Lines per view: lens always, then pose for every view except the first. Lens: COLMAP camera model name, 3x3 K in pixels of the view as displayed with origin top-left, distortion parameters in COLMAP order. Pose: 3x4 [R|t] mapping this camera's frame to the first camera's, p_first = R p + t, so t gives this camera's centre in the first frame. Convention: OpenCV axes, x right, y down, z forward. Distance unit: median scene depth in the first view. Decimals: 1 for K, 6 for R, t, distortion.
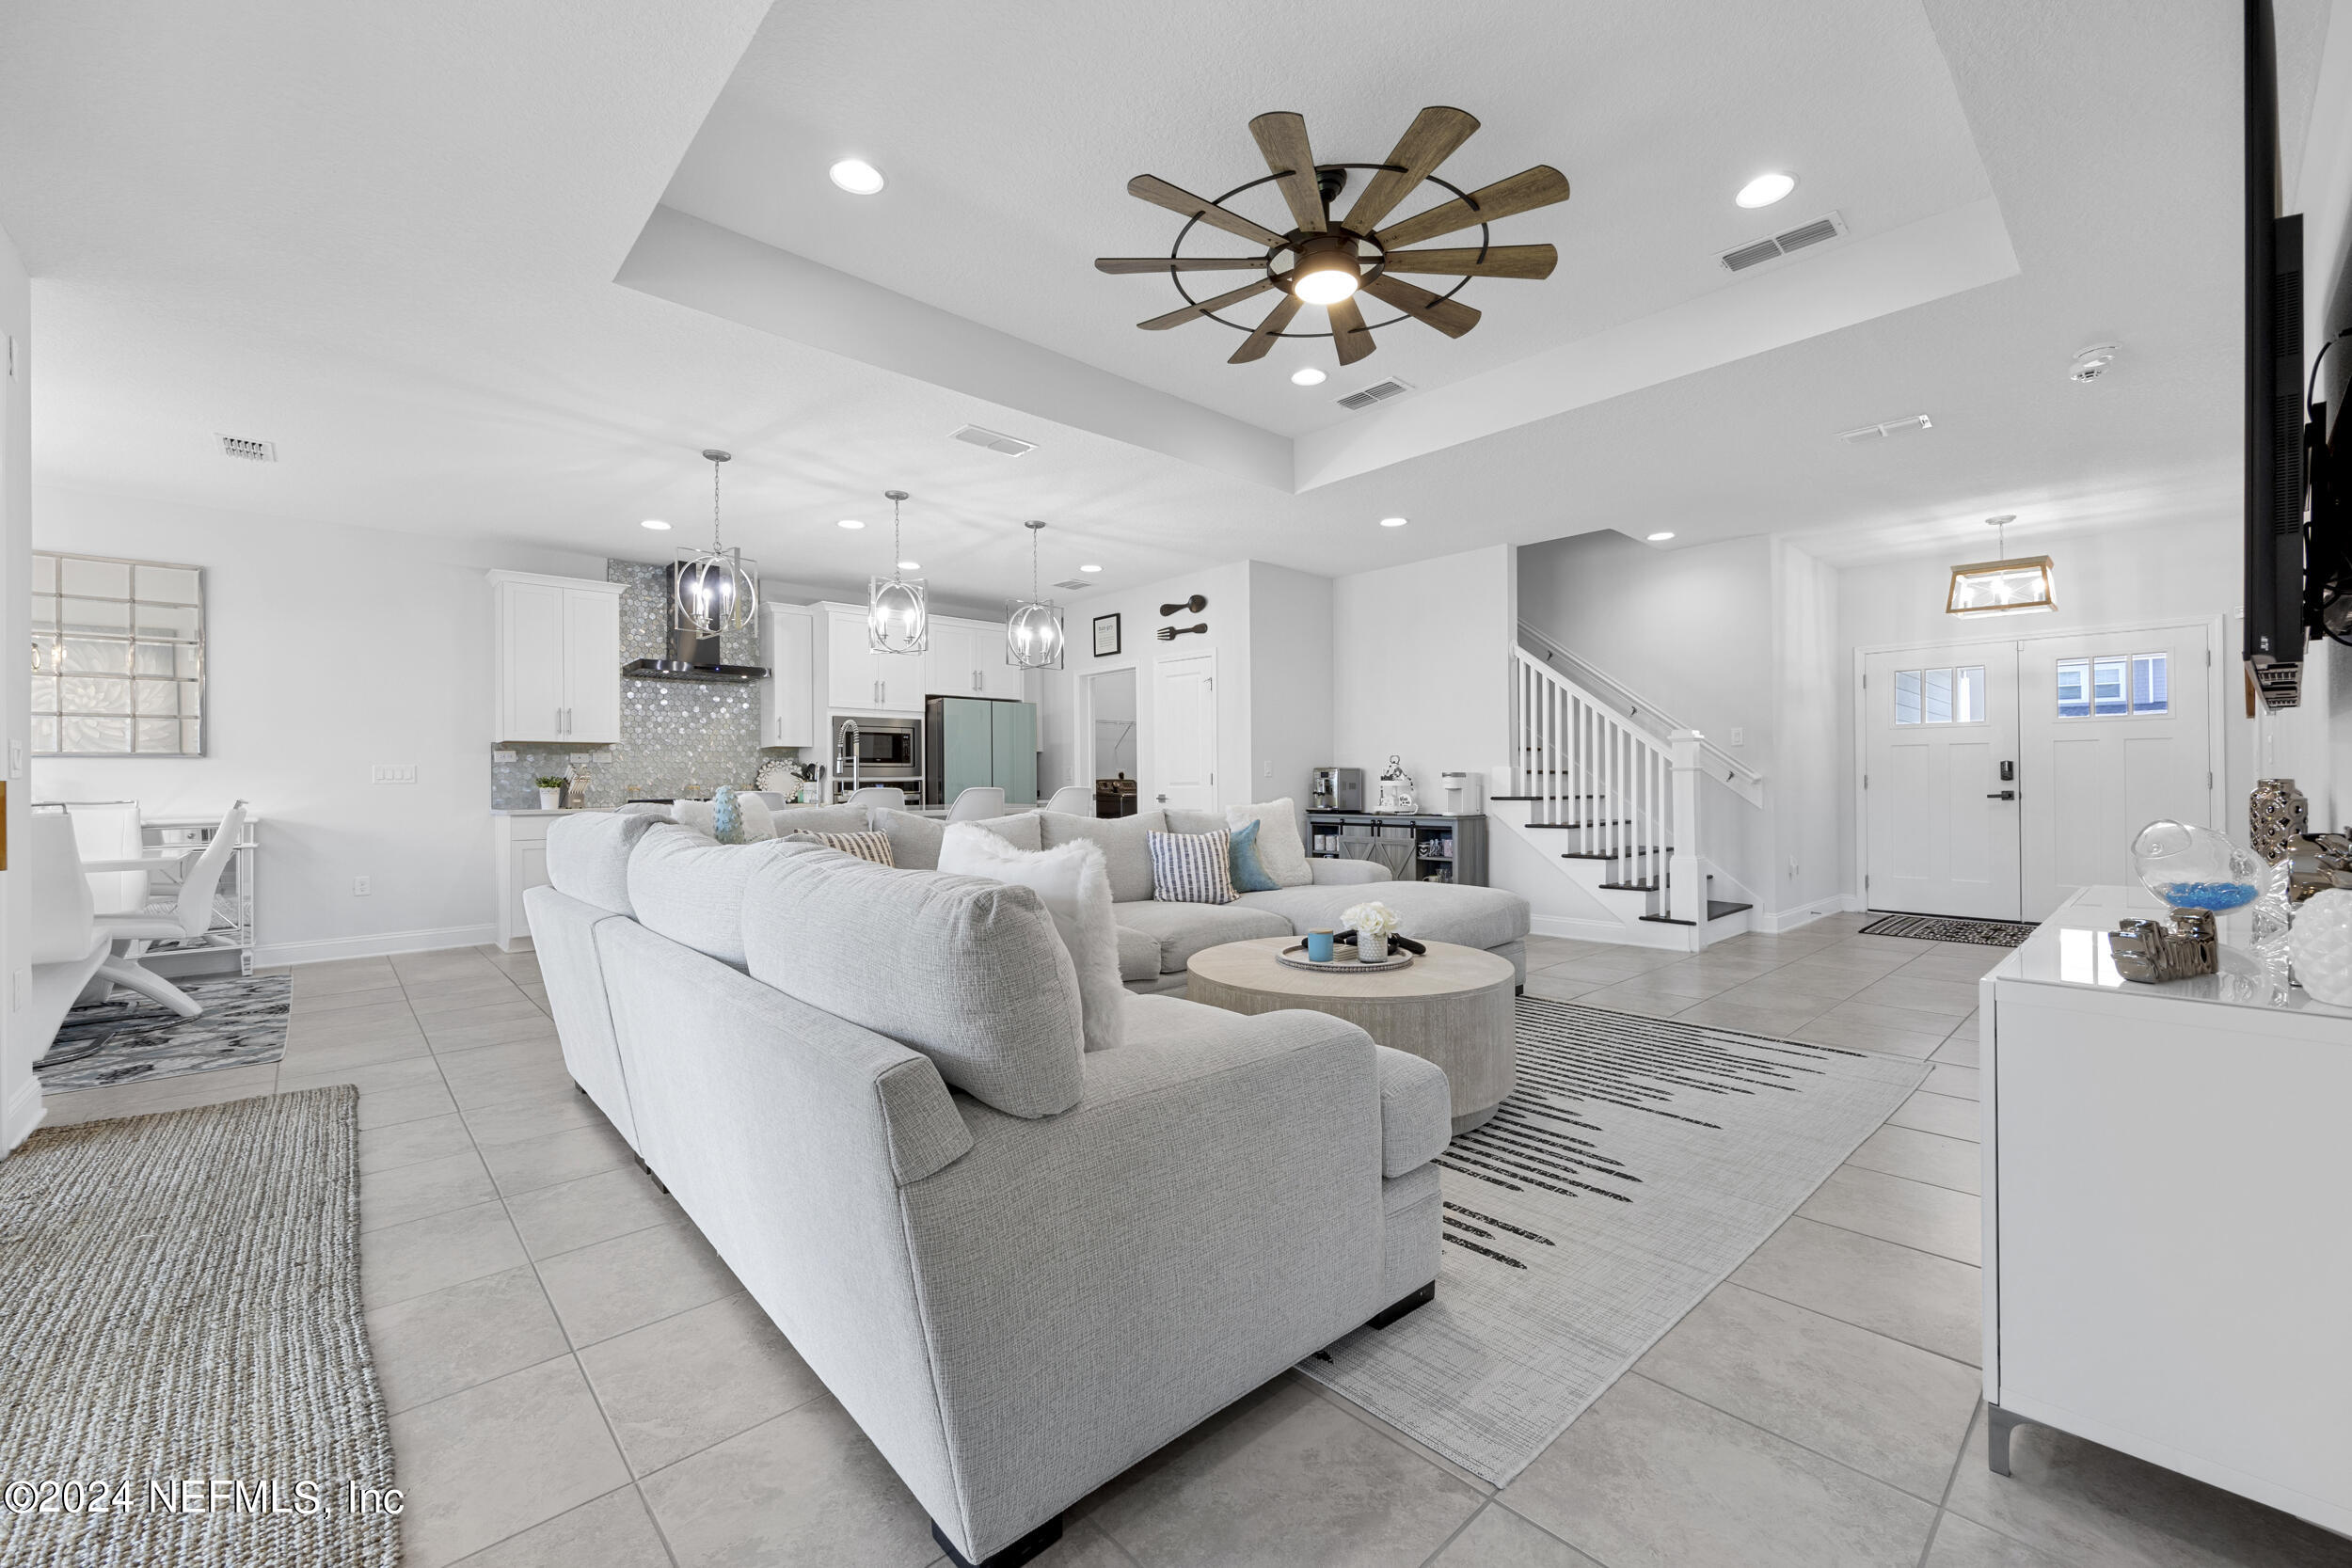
lens RADIAL K [[946.2, 0, 1177.4], [0, 946.2, 778.5], [0, 0, 1]] dist [-0.000068, -0.000709]
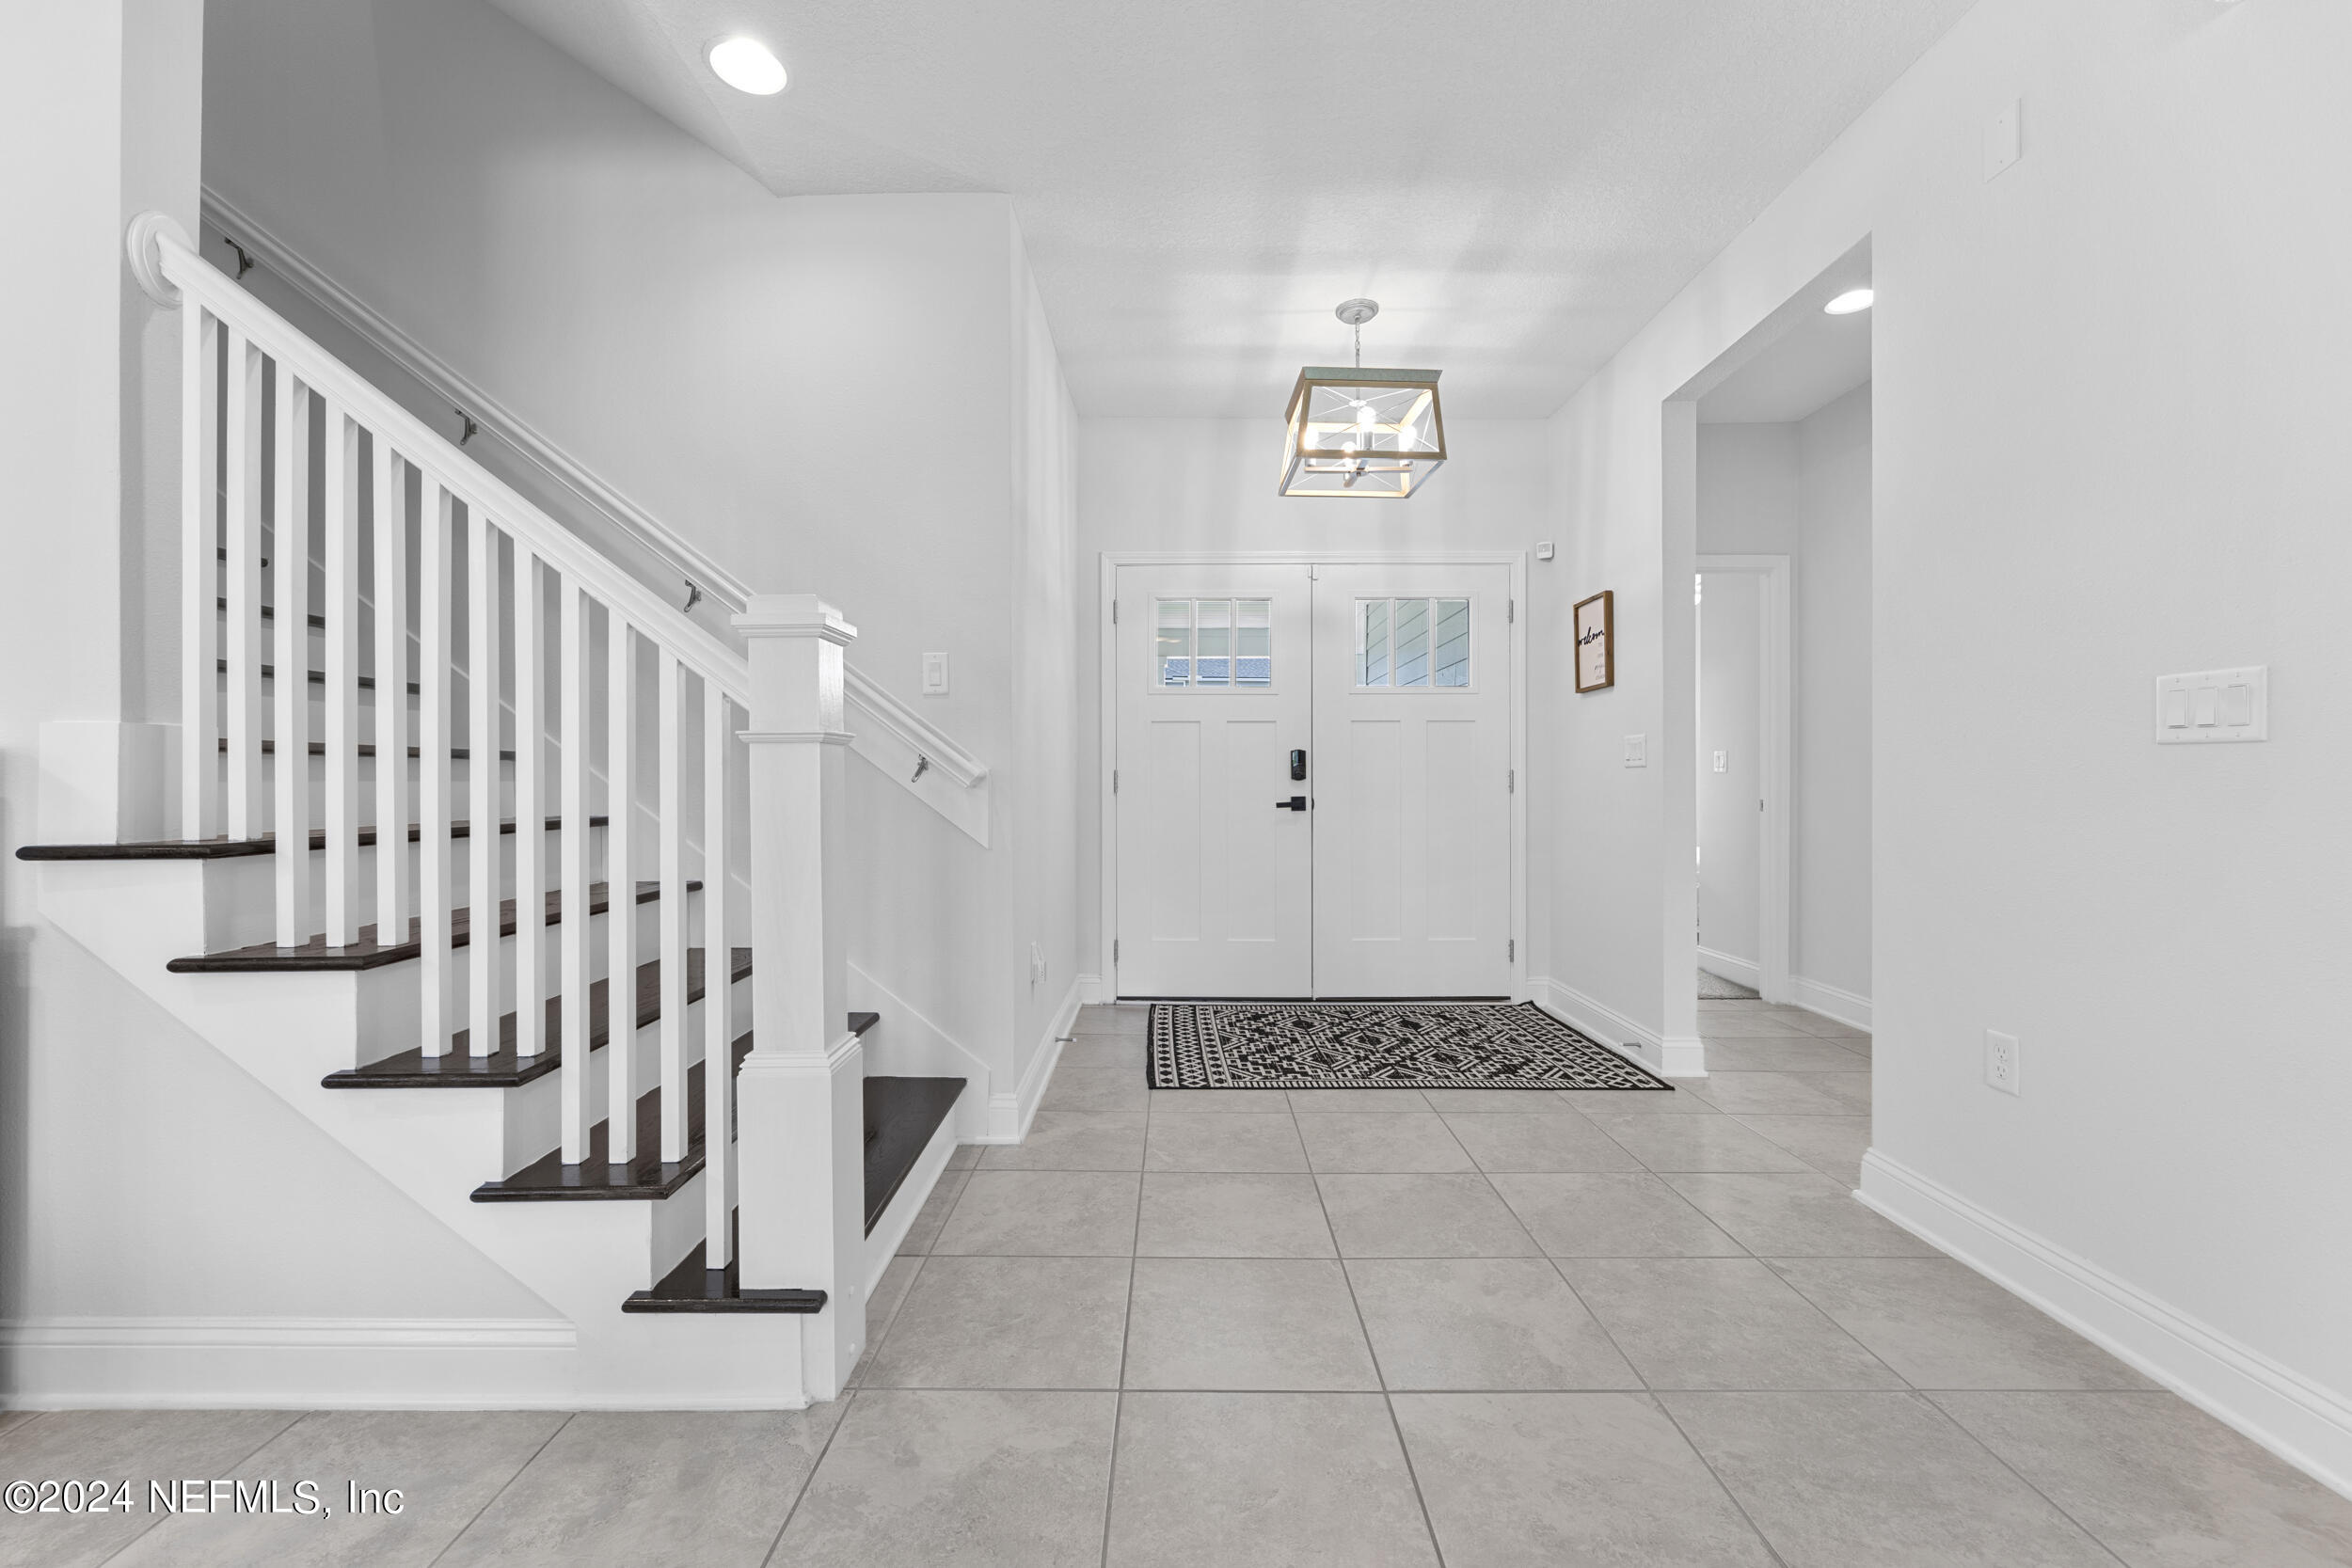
lens RADIAL K [[949.7, 0, 1177.2], [0, 949.7, 771.6], [0, 0, 1]] dist [0.000181, 0.000089]
pose [[0.680151, 0.008970, 0.733017, 0.365224], [-0.007605, 0.999958, -0.005180, 0.000240], [-0.733033, -0.002051, 0.680190, 0.650975]]
